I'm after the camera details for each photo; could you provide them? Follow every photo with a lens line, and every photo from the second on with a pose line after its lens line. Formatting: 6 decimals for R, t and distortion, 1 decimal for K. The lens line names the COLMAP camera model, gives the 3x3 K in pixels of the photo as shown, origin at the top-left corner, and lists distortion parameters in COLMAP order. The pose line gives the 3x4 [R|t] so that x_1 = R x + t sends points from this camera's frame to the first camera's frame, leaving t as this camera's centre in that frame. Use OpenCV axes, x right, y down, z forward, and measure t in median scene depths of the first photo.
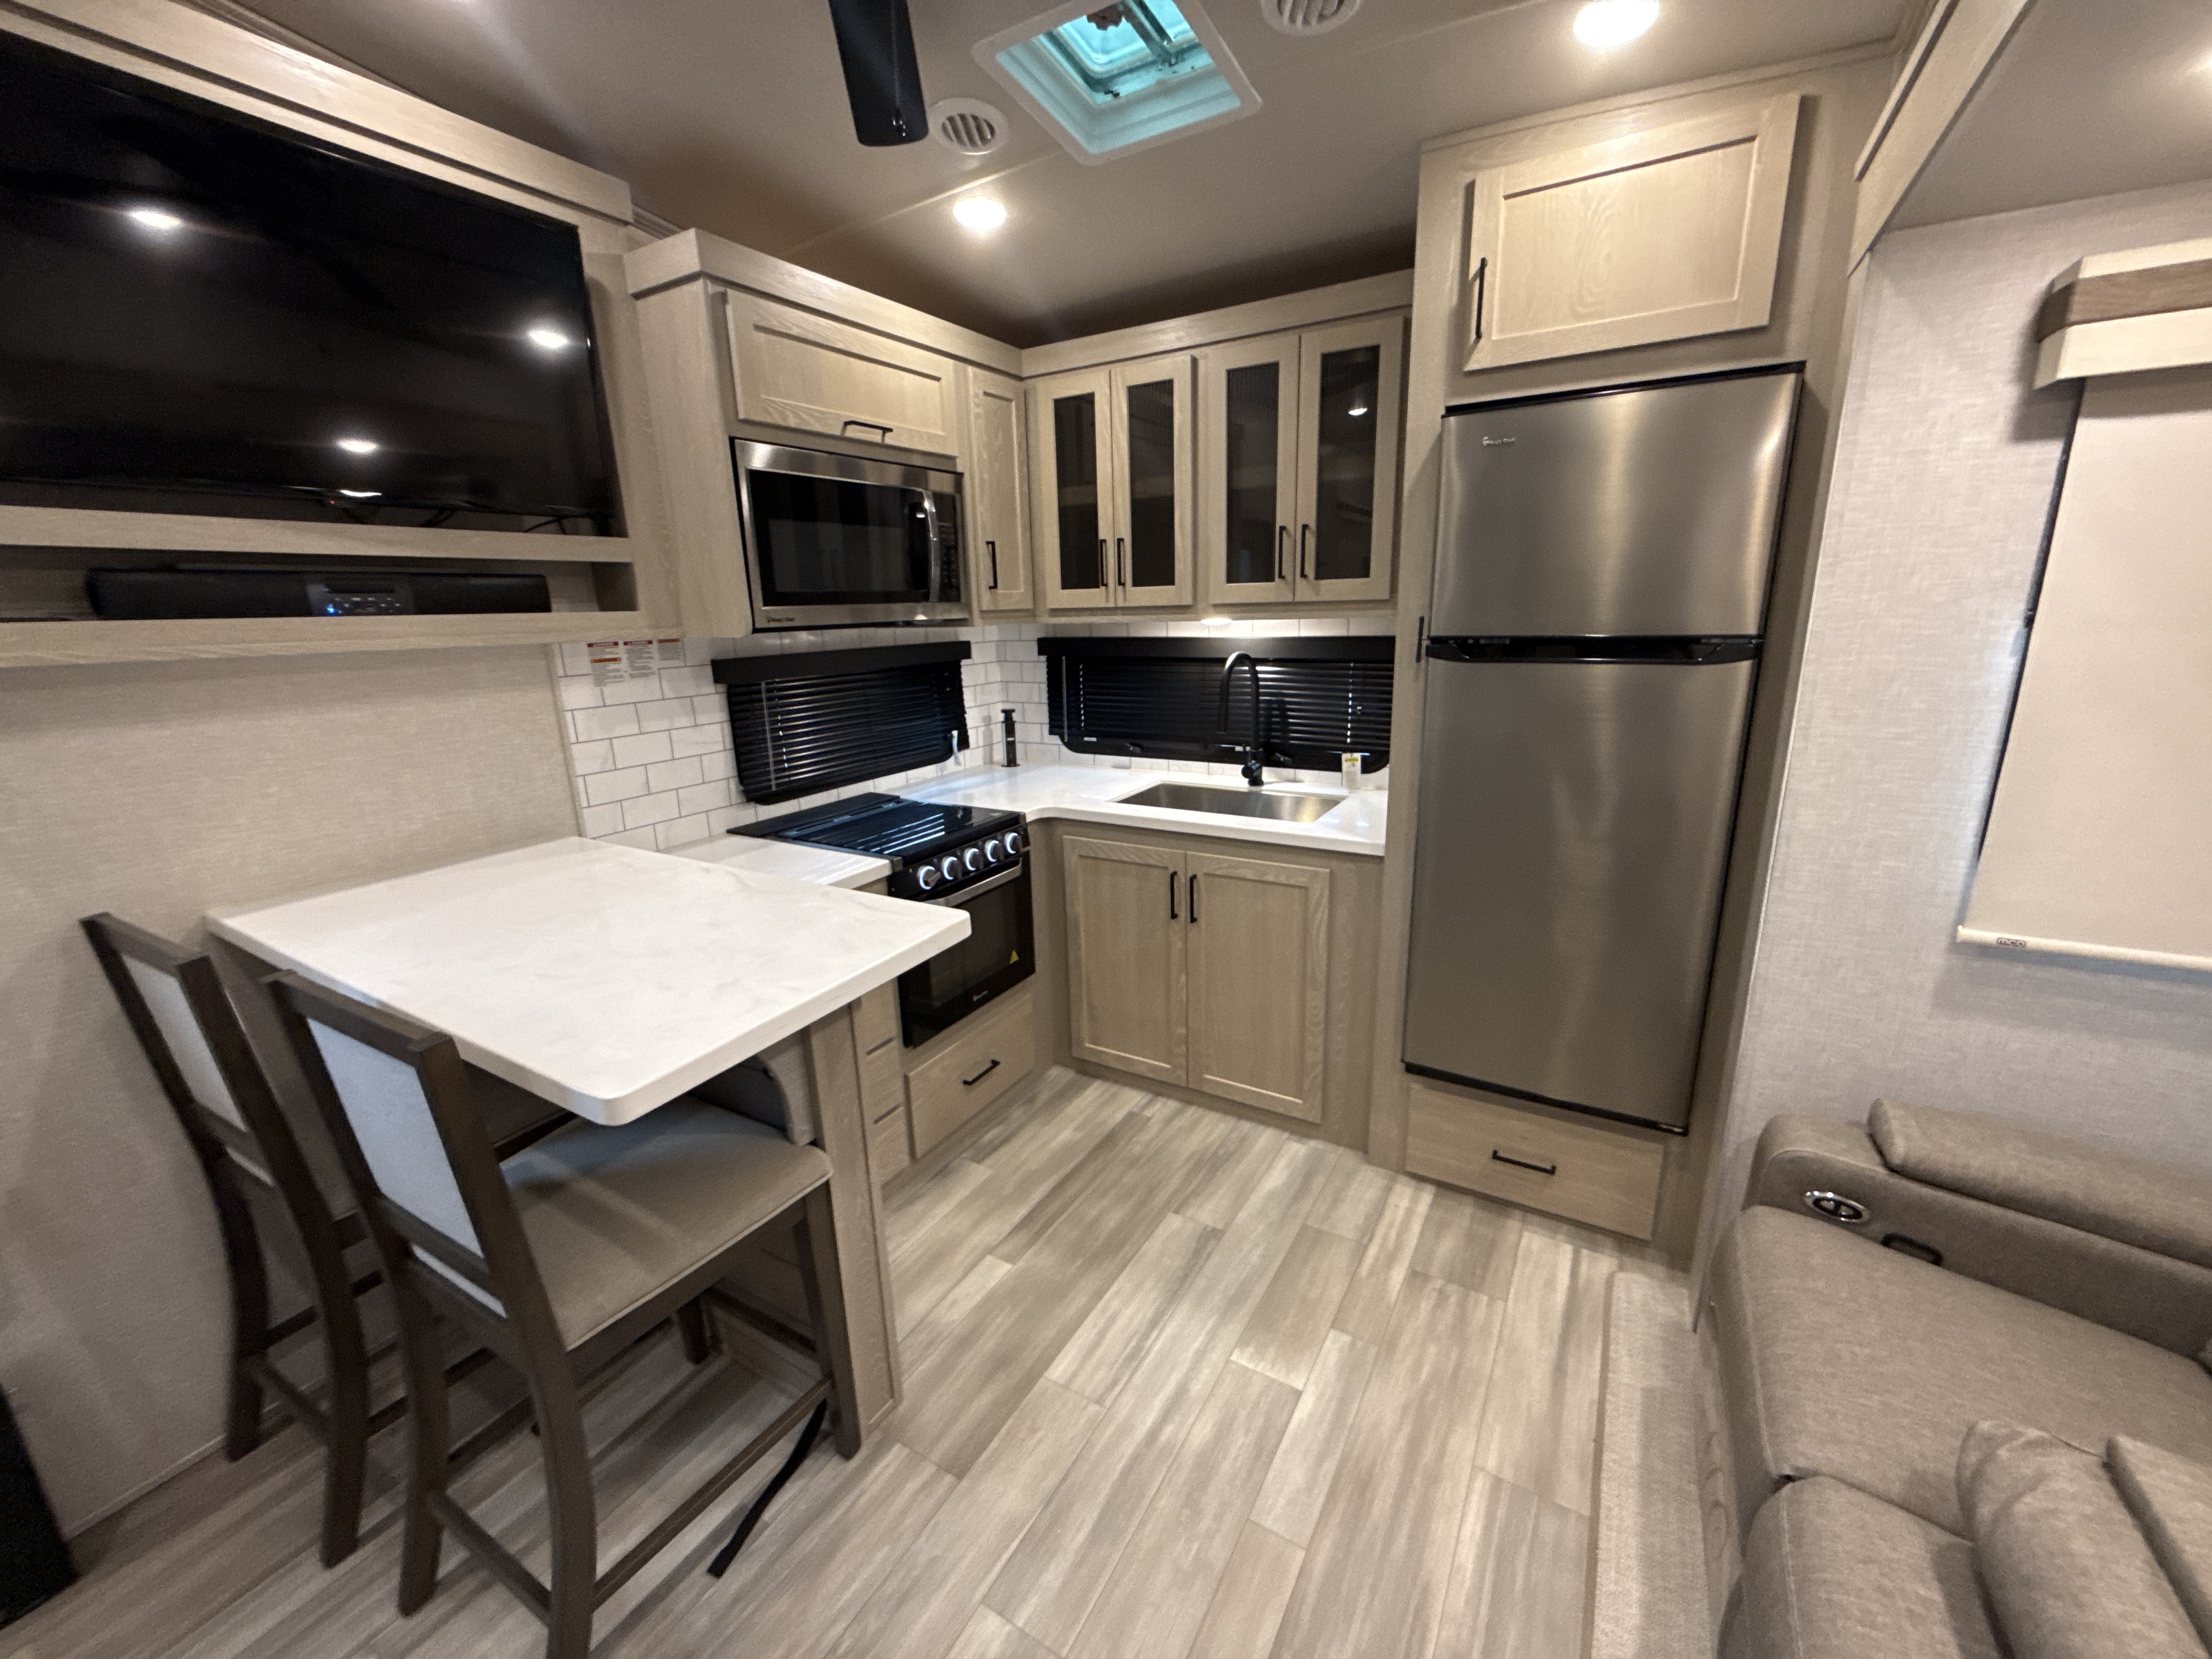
lens RADIAL K [[883.2, 0, 1094.9], [0, 883.2, 829.7], [0, 0, 1]] dist [-0.001702, 0.000017]
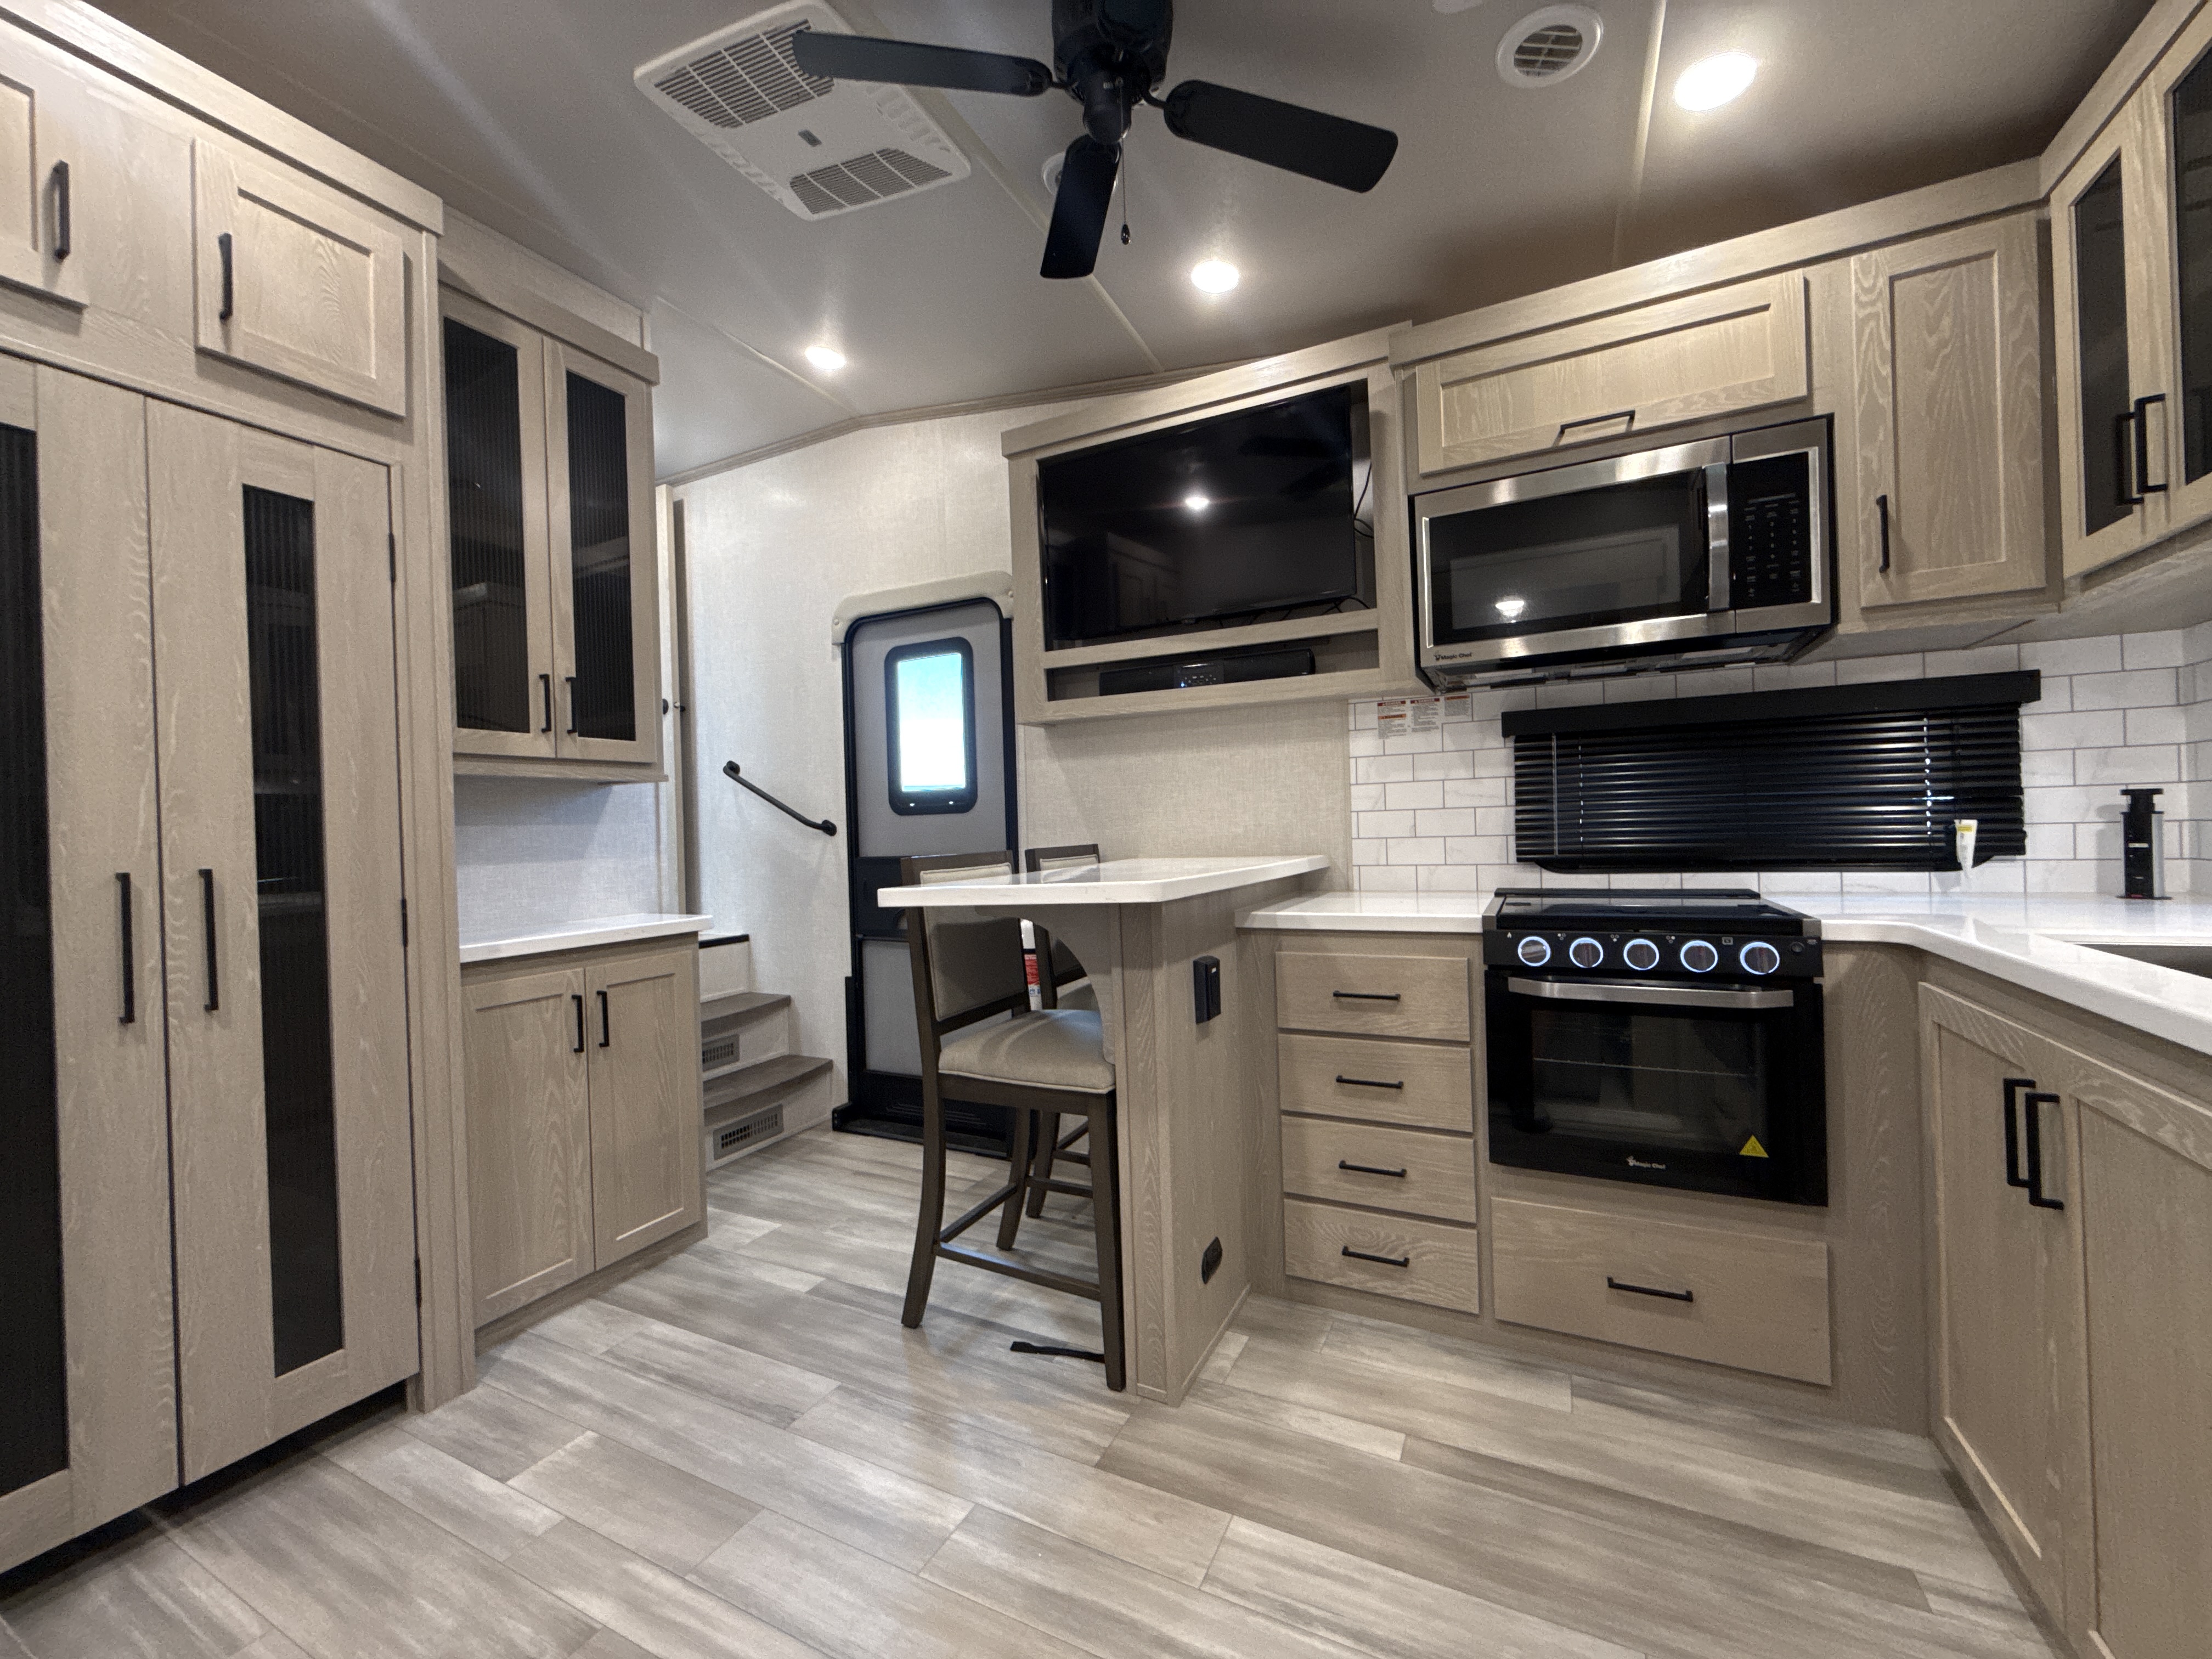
lens RADIAL K [[883.2, 0, 1100.0], [0, 883.2, 829.1], [0, 0, 1]] dist [-0.001702, 0.000017]
pose [[0.073489, 0.026598, -0.996941, 0.613458], [-0.219492, 0.975565, 0.009847, 0.027870], [0.972842, 0.218097, 0.077532, 0.591441]]
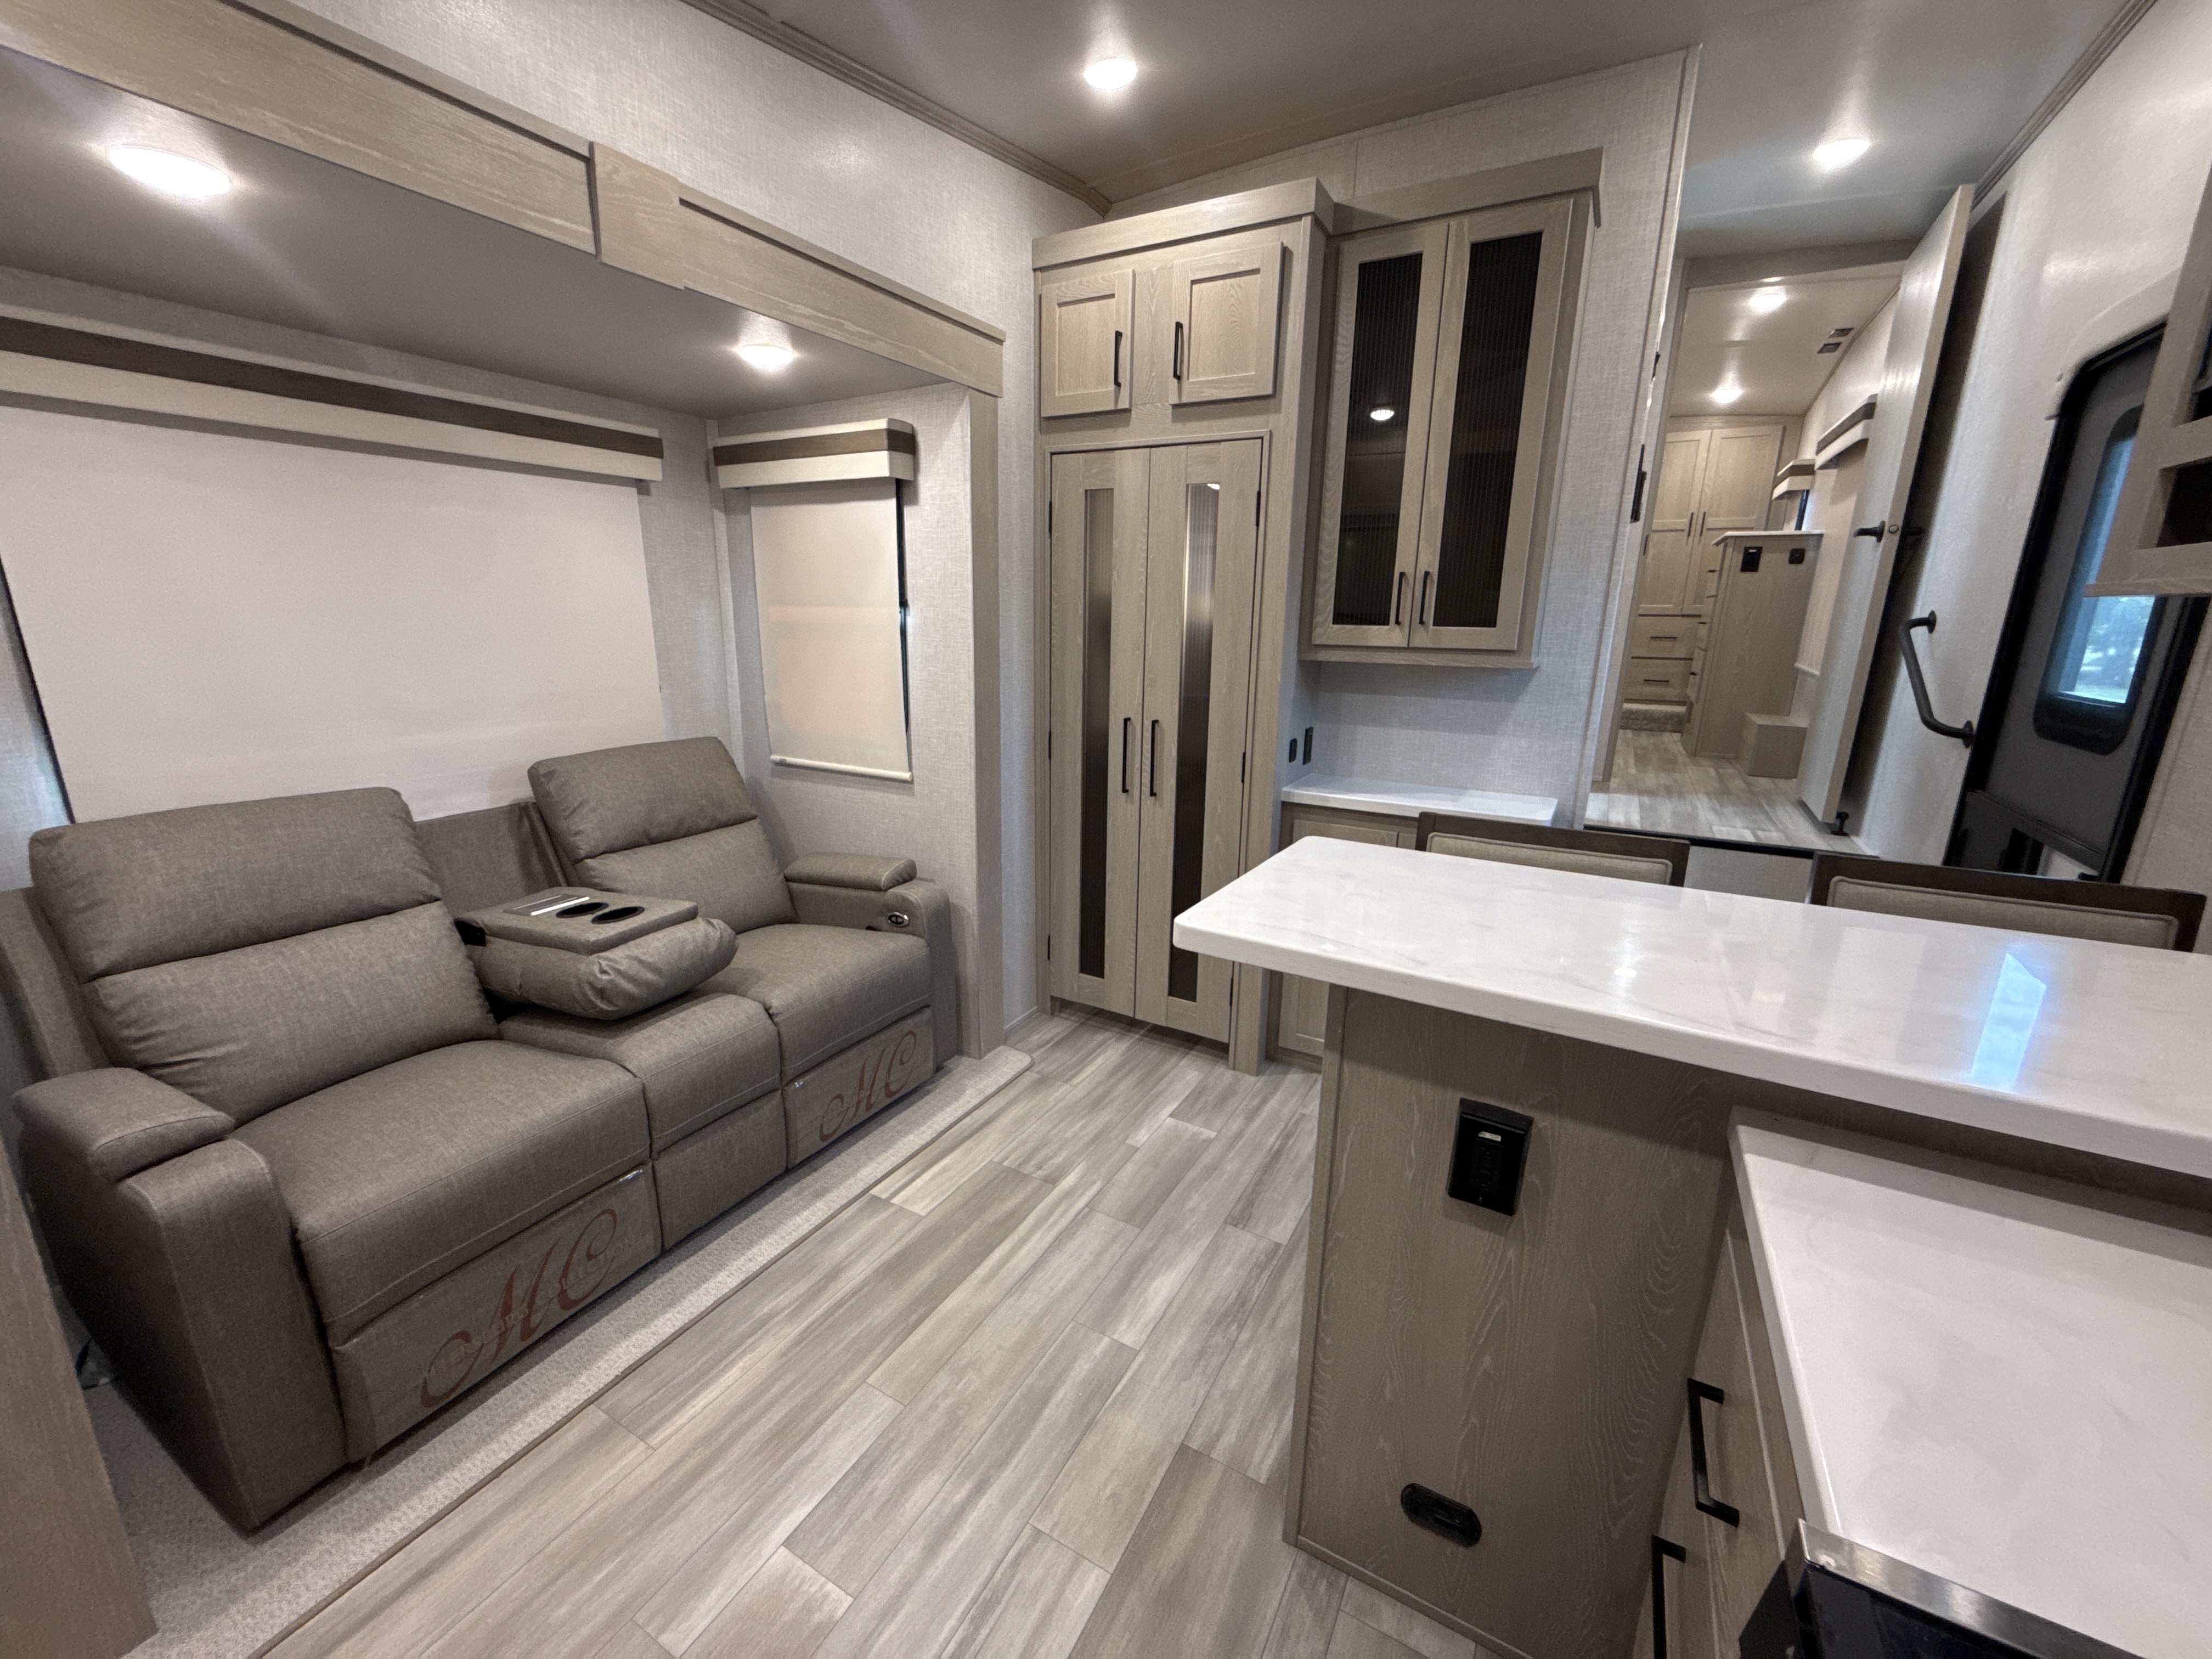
lens RADIAL K [[883.2, 0, 1099.5], [0, 883.2, 830.4], [0, 0, 1]] dist [-0.001702, 0.000017]
pose [[-0.999490, 0.021835, -0.023316, -0.039526], [0.008029, 0.878190, 0.478245, -0.257401], [0.030919, 0.477814, -0.877917, 1.171137]]
